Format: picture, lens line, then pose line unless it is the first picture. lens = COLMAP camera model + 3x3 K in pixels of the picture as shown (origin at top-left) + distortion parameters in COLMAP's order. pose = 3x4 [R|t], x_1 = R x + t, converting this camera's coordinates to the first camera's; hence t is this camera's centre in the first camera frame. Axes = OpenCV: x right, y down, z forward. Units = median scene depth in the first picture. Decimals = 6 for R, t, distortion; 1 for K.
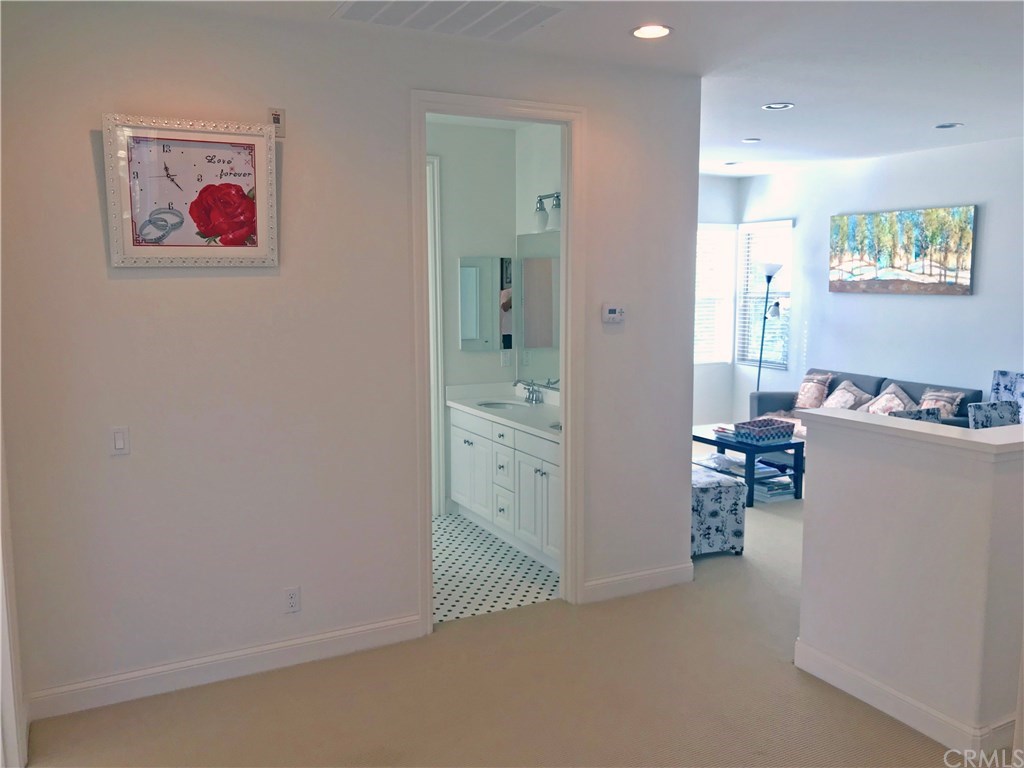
lens RADIAL K [[844.9, 0, 512.8], [0, 844.9, 380.0], [0, 0, 1]] dist [0.024627, -0.014830]
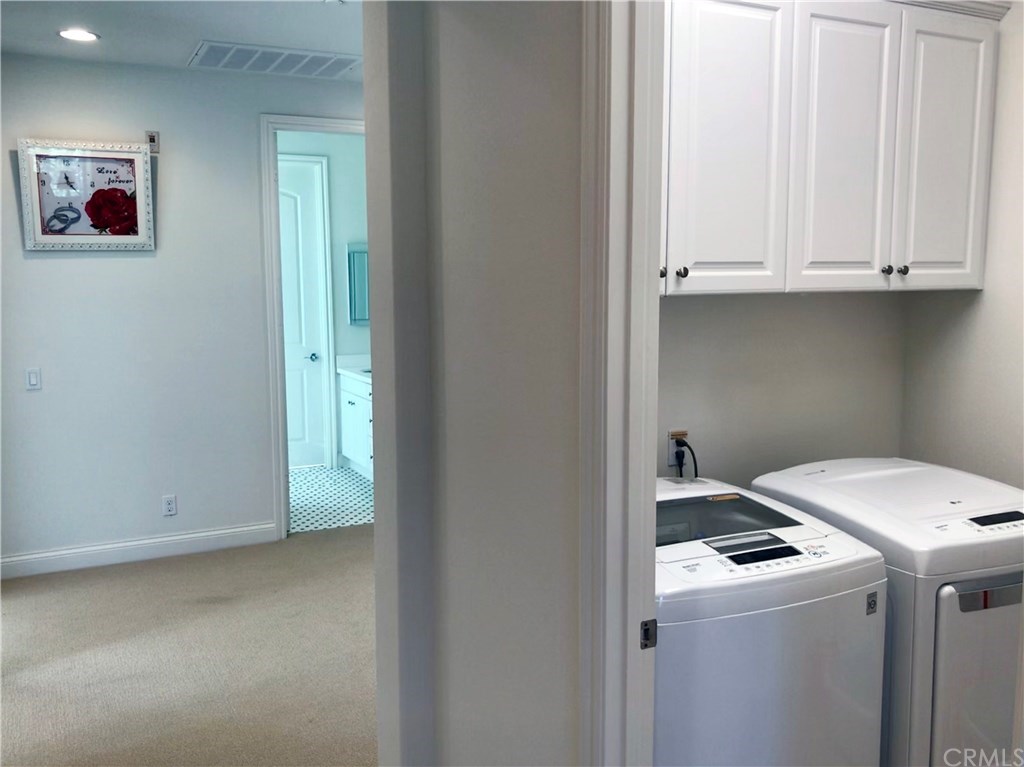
lens RADIAL K [[920.3, 0, 511.6], [0, 920.3, 386.7], [0, 0, 1]] dist [0.023120, 0.003618]
pose [[0.999988, 0.002174, -0.004306, 0.299763], [-0.002131, 0.999949, 0.009906, 0.066449], [0.004327, -0.009897, 0.999942, -0.464351]]
